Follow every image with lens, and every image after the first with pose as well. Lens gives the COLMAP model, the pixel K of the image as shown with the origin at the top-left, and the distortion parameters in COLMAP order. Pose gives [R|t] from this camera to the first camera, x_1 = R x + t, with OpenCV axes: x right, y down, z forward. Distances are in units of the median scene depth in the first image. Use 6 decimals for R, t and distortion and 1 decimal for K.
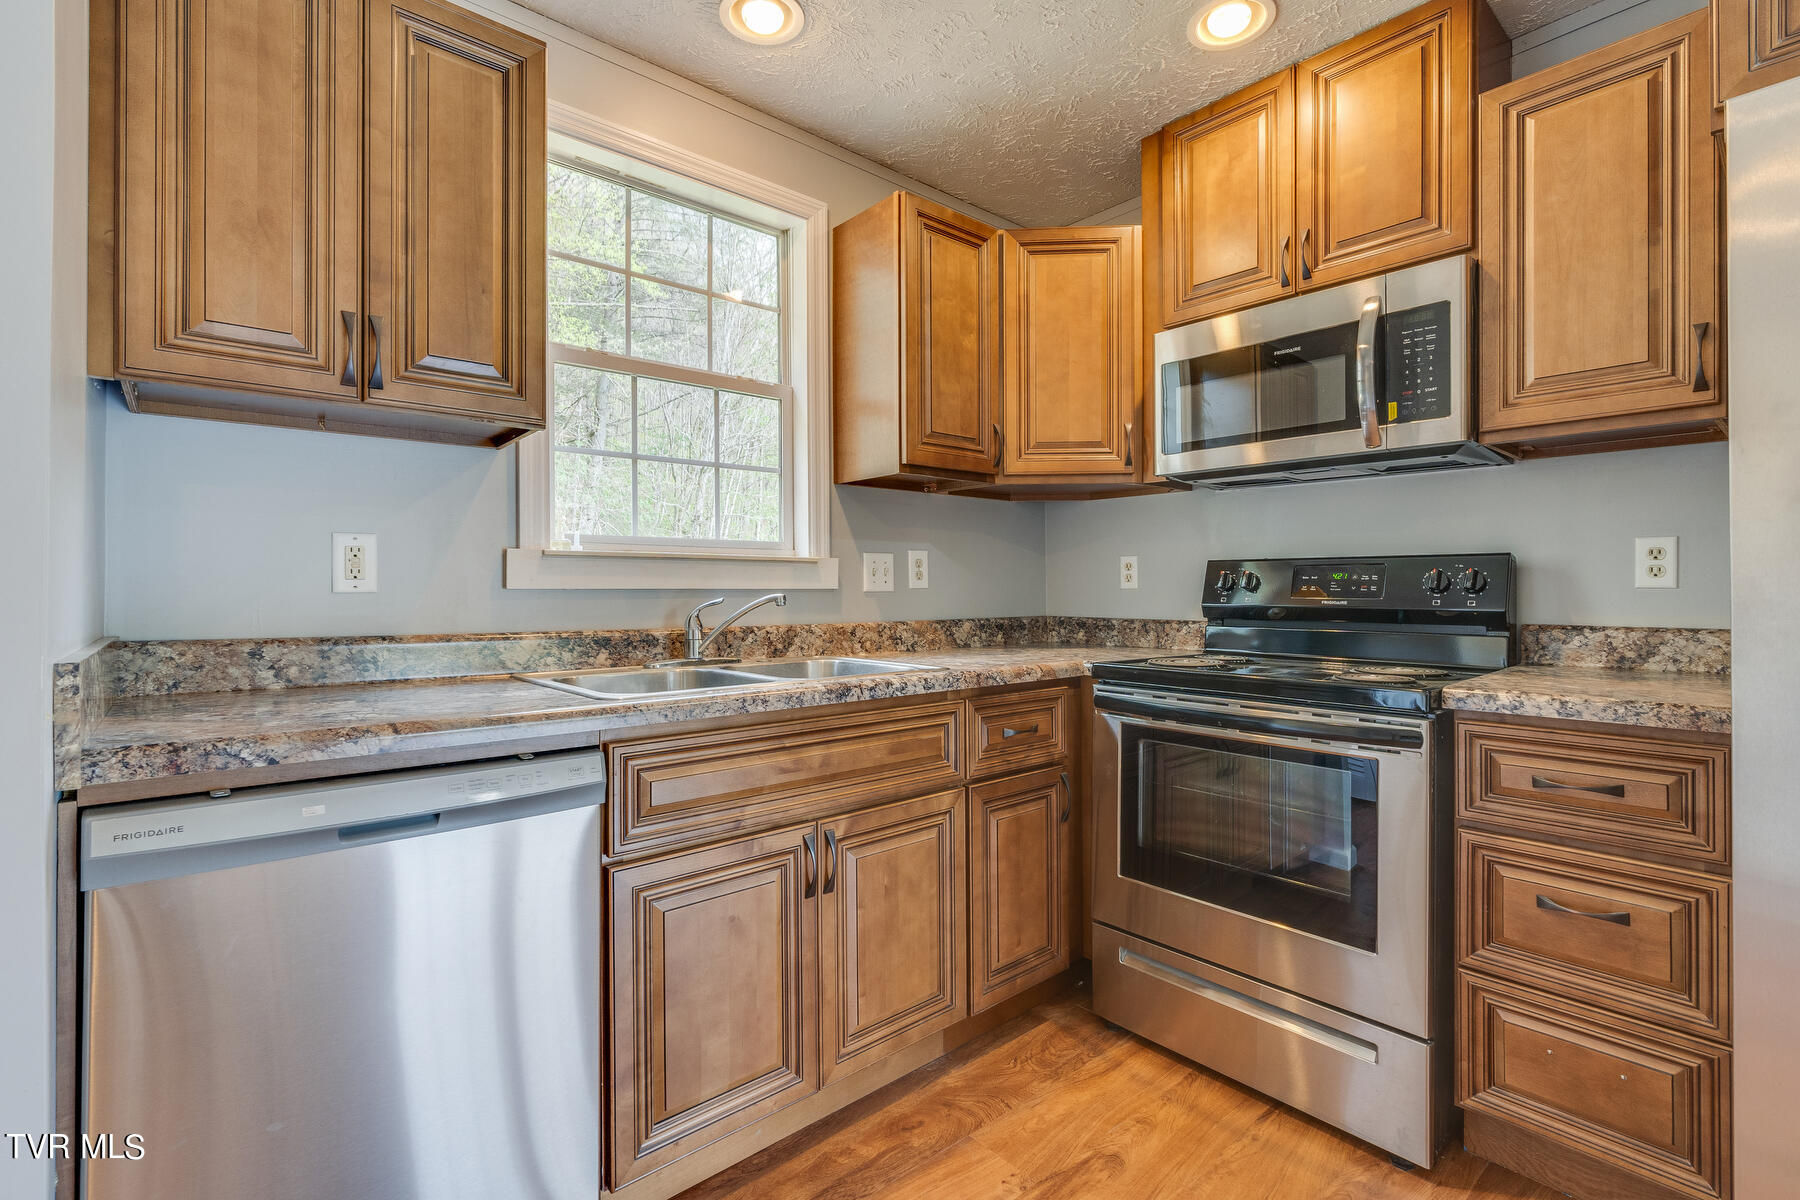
lens RADIAL K [[816.7, 0, 906.5], [0, 816.7, 582.7], [0, 0, 1]] dist [0.000502, 0.000305]
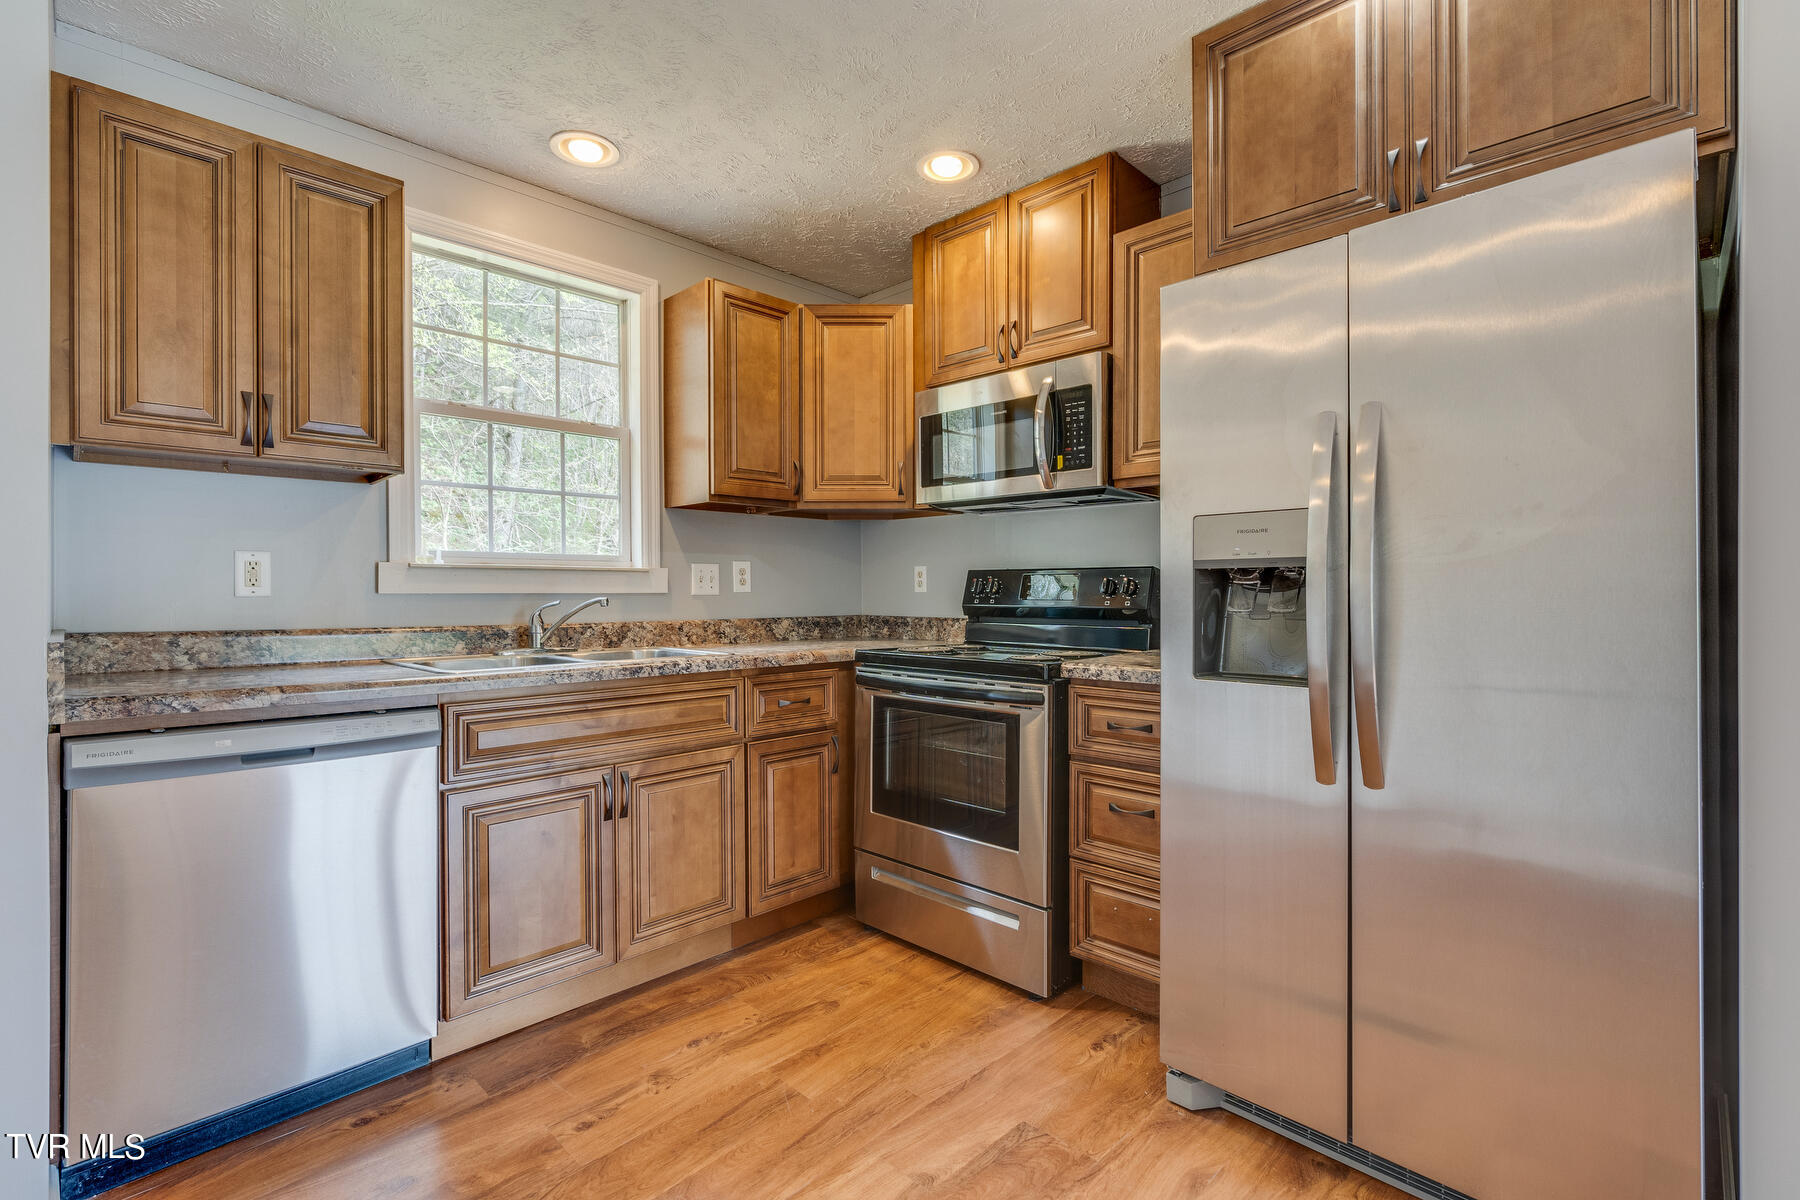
lens RADIAL K [[812.5, 0, 898.8], [0, 812.5, 589.9], [0, 0, 1]] dist [0.001930, 0.000806]
pose [[0.997186, -0.000127, 0.074970, 0.238719], [-0.000315, 0.999983, 0.005883, -0.005901], [-0.074970, -0.005890, 0.997168, -0.348285]]
